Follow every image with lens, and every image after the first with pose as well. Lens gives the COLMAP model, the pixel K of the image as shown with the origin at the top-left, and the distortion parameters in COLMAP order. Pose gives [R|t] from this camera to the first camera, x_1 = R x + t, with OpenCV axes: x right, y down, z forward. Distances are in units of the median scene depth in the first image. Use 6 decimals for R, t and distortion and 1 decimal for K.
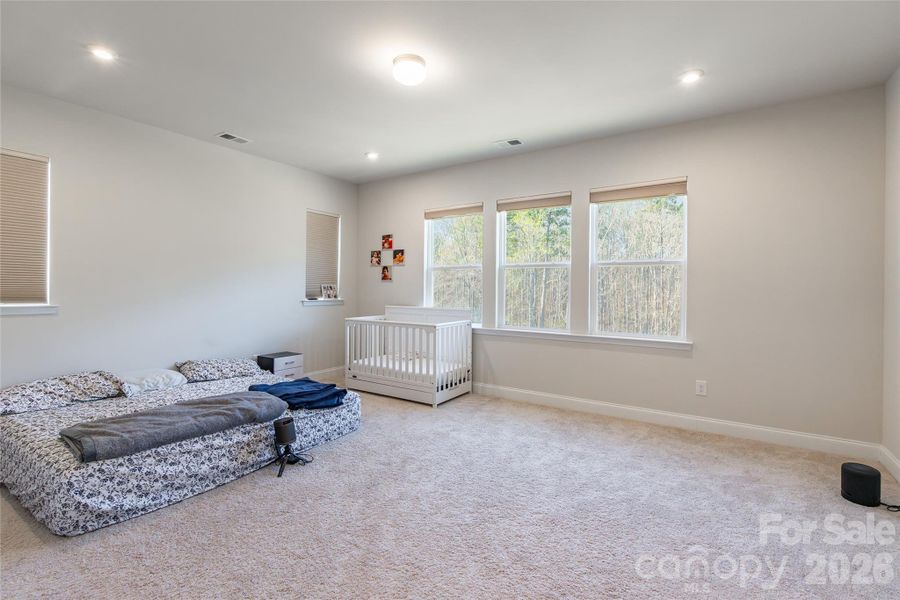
lens RADIAL K [[418.6, 0, 450.1], [0, 418.6, 291.5], [0, 0, 1]] dist [-0.003200, -0.000668]
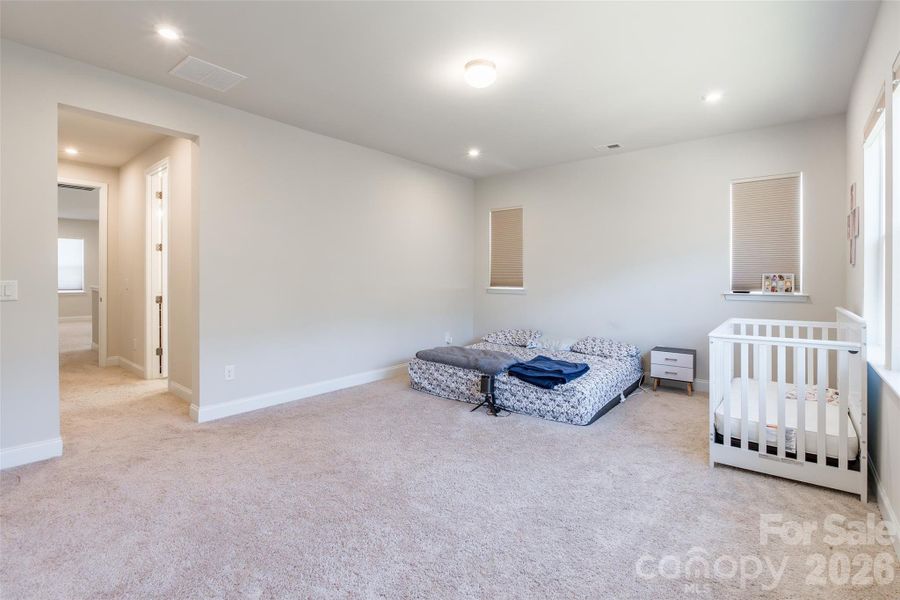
lens RADIAL K [[418.6, 0, 457.6], [0, 418.6, 283.0], [0, 0, 1]] dist [-0.003200, -0.000668]
pose [[-0.092875, 0.006771, -0.995655, 0.768362], [-0.004325, 0.999965, 0.007204, -0.003841], [0.995668, 0.004975, -0.092843, 0.818508]]
